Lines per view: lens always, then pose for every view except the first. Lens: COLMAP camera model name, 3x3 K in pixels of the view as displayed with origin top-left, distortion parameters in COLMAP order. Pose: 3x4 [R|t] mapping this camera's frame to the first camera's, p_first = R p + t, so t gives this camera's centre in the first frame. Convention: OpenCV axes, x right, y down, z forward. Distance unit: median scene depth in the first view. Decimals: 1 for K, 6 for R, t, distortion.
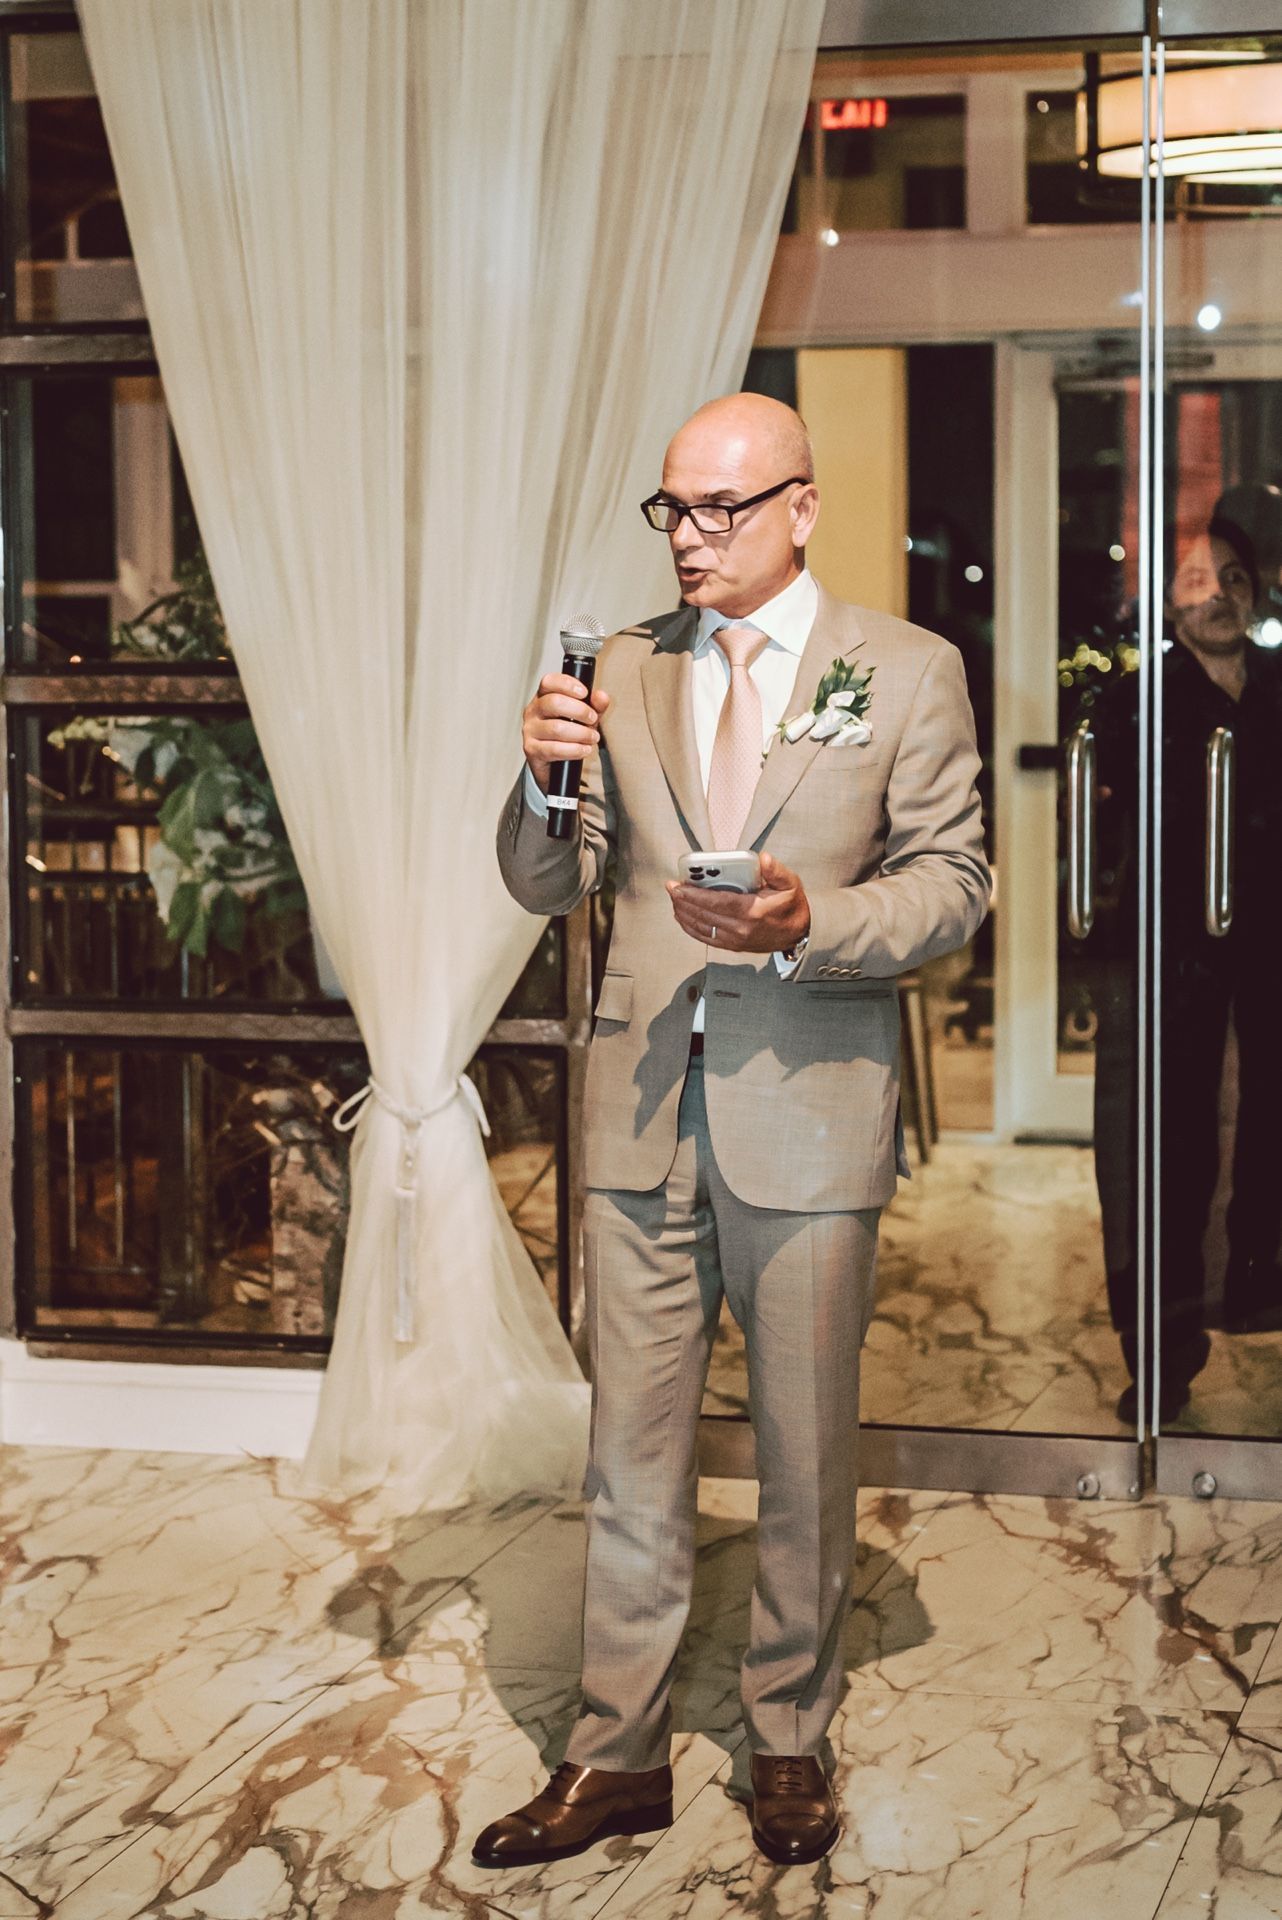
lens RADIAL K [[4061.5, 0, 641.0], [0, 4061.5, 960.0], [0, 0, 1]] dist [0.053954, -0.283894]
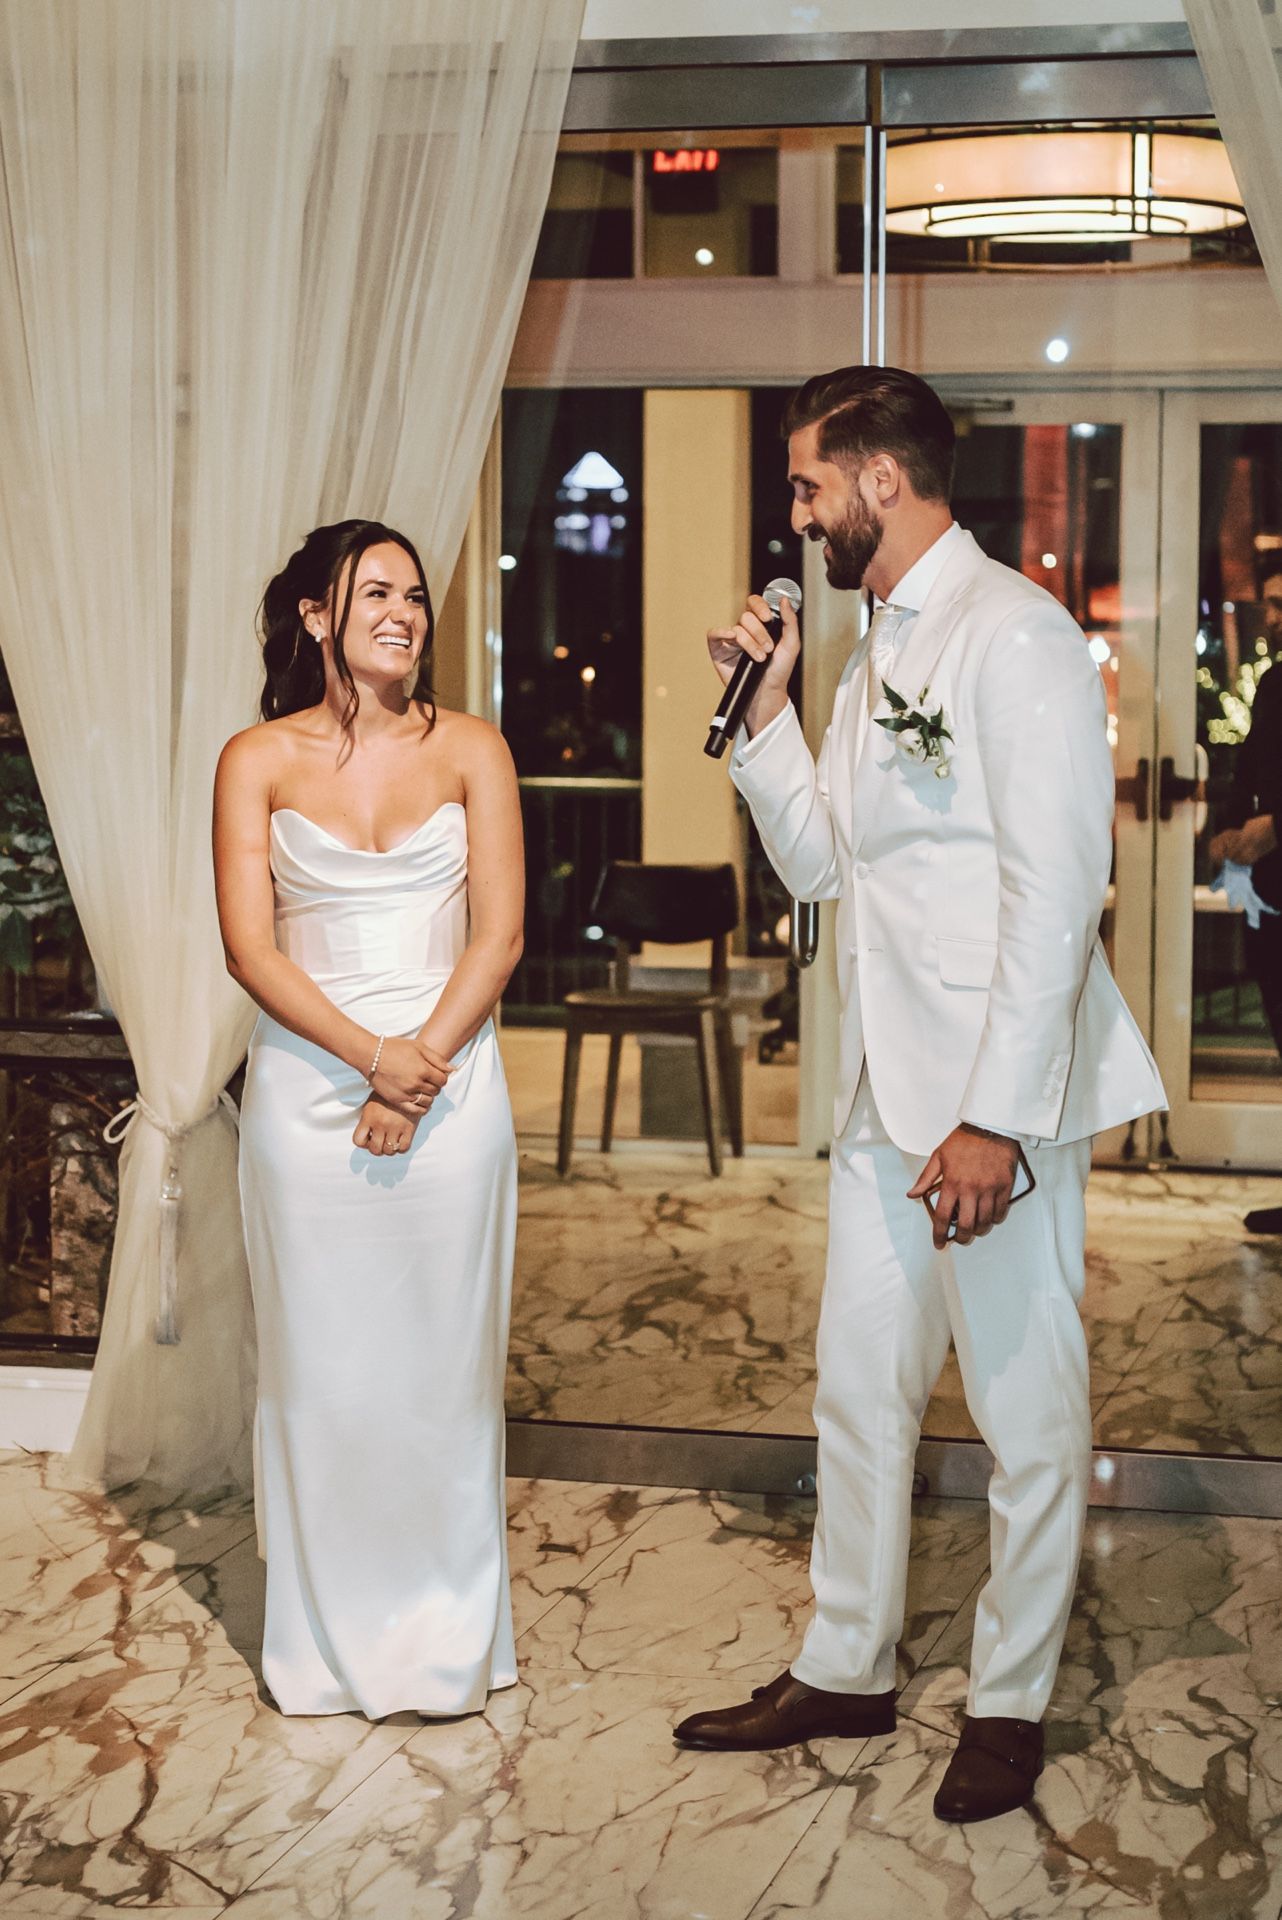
lens RADIAL K [[4061.5, 0, 641.0], [0, 4061.5, 960.0], [0, 0, 1]] dist [0.053954, -0.283894]
pose [[0.999751, 0.010411, 0.019713, 0.045932], [-0.010386, 0.999945, -0.001366, -0.006122], [-0.019726, 0.001161, 0.999805, -0.065907]]
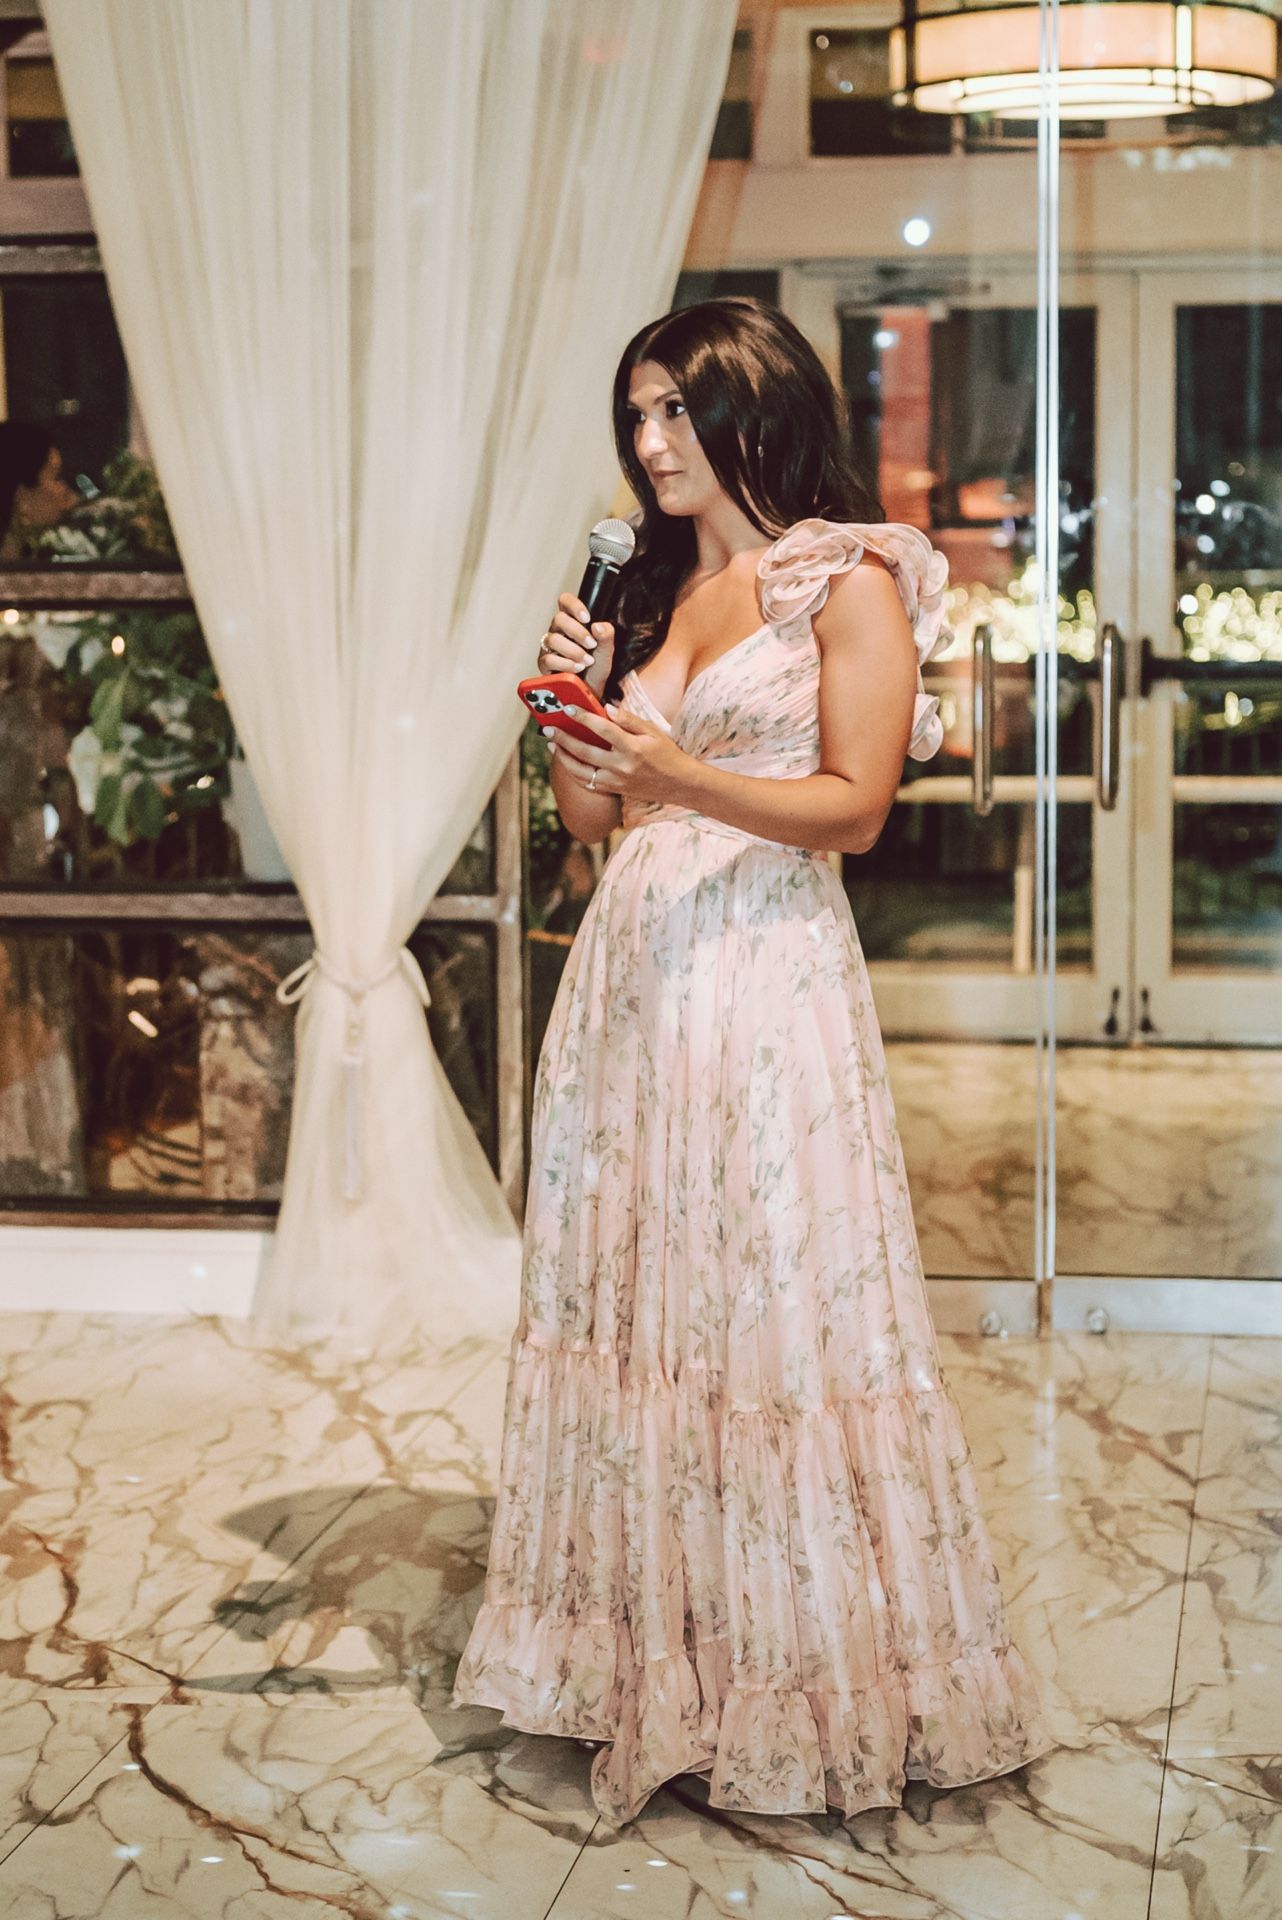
lens RADIAL K [[4108.8, 0, 657.0], [0, 4108.8, 961.4], [0, 0, 1]] dist [0.056700, -0.160658]
pose [[0.994881, -0.008380, 0.100704, -0.091002], [0.007094, 0.999889, 0.013119, 0.019067], [-0.100803, -0.012338, 0.994830, -0.079445]]
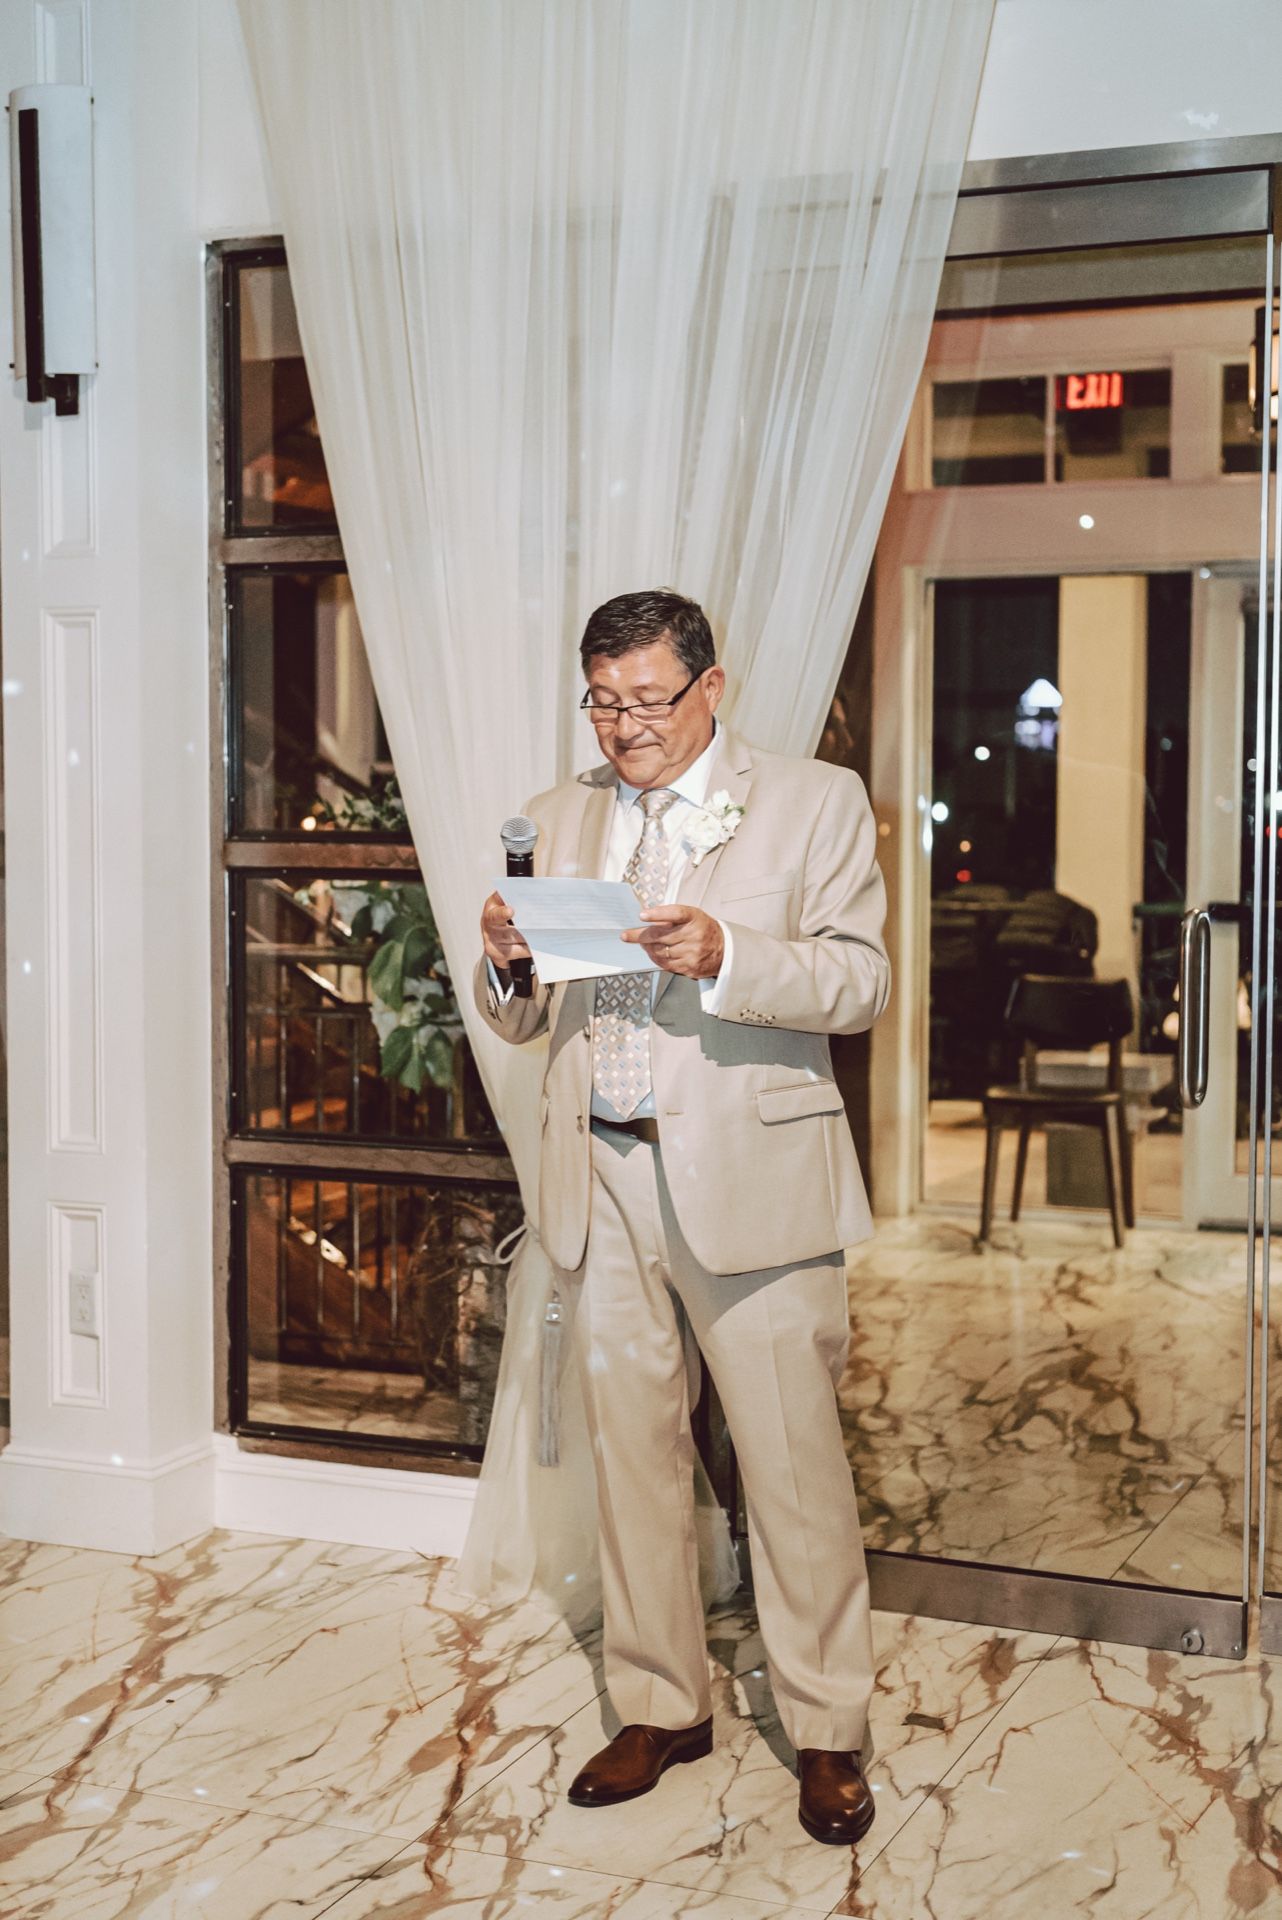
lens RADIAL K [[2717.2, 0, 641.0], [0, 2717.2, 960.0], [0, 0, 1]] dist [0.036785, 0.009354]
pose [[0.990378, 0.020010, -0.136931, 0.065459], [-0.022979, 0.999533, -0.020139, -0.027454], [0.136464, 0.023091, 0.990376, 0.303817]]
